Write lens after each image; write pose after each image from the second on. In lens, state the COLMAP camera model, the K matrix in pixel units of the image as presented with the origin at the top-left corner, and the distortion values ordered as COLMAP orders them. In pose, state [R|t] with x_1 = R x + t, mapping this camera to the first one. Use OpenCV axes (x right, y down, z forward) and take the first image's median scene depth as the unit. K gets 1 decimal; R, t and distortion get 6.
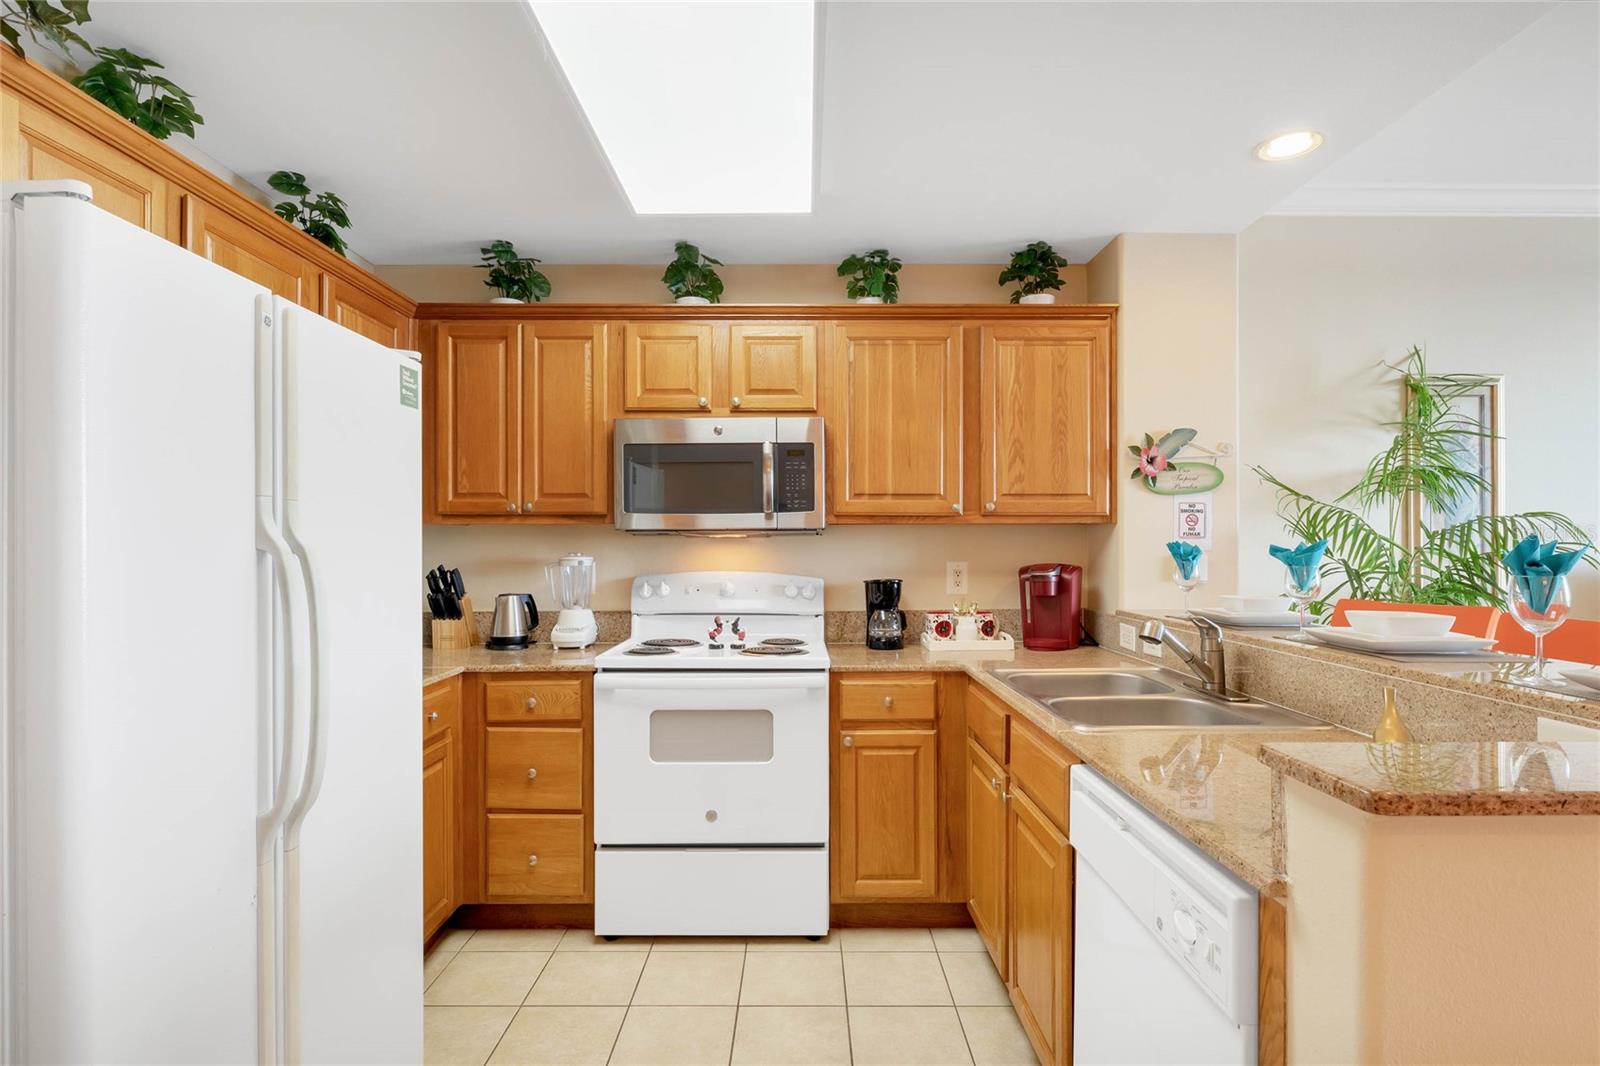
lens RADIAL K [[817.5, 0, 800.0], [0, 817.5, 533.0], [0, 0, 1]] dist [-0.004508, -0.000530]
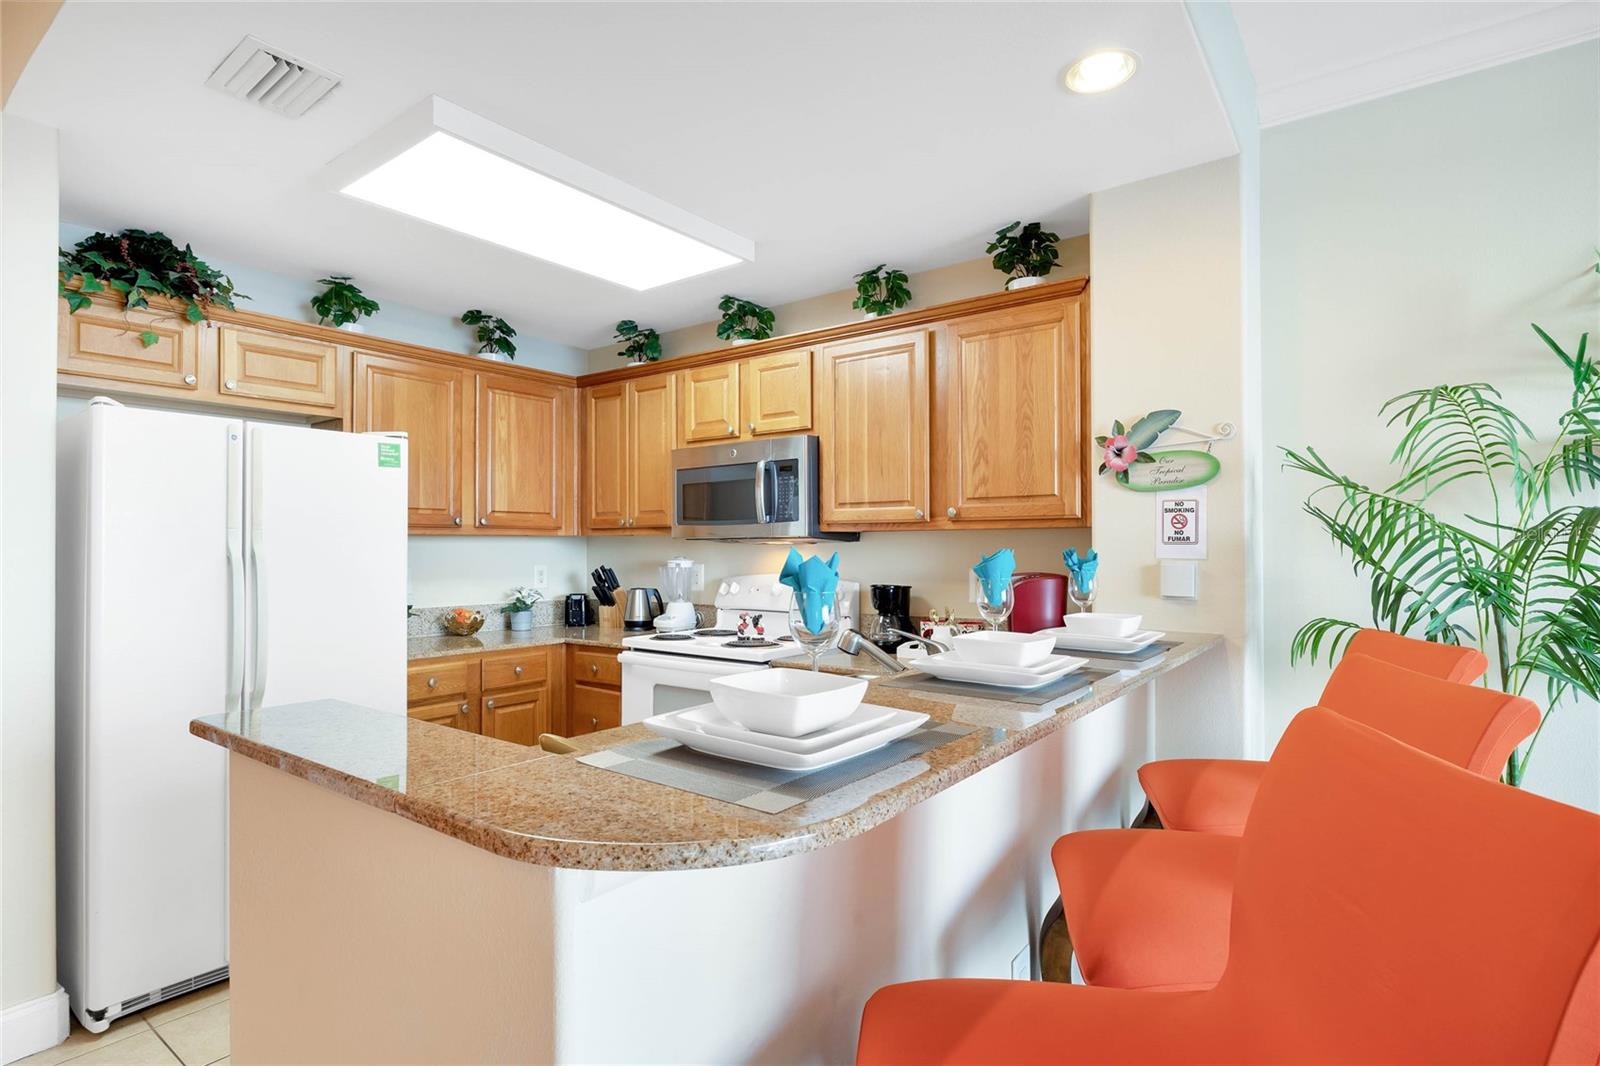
lens RADIAL K [[817.5, 0, 800.0], [0, 817.5, 533.0], [0, 0, 1]] dist [-0.004508, -0.000530]
pose [[0.794213, -0.012309, -0.607515, 0.671932], [0.012018, 0.999917, -0.004549, -0.005113], [0.607521, -0.003688, 0.794295, 0.123971]]
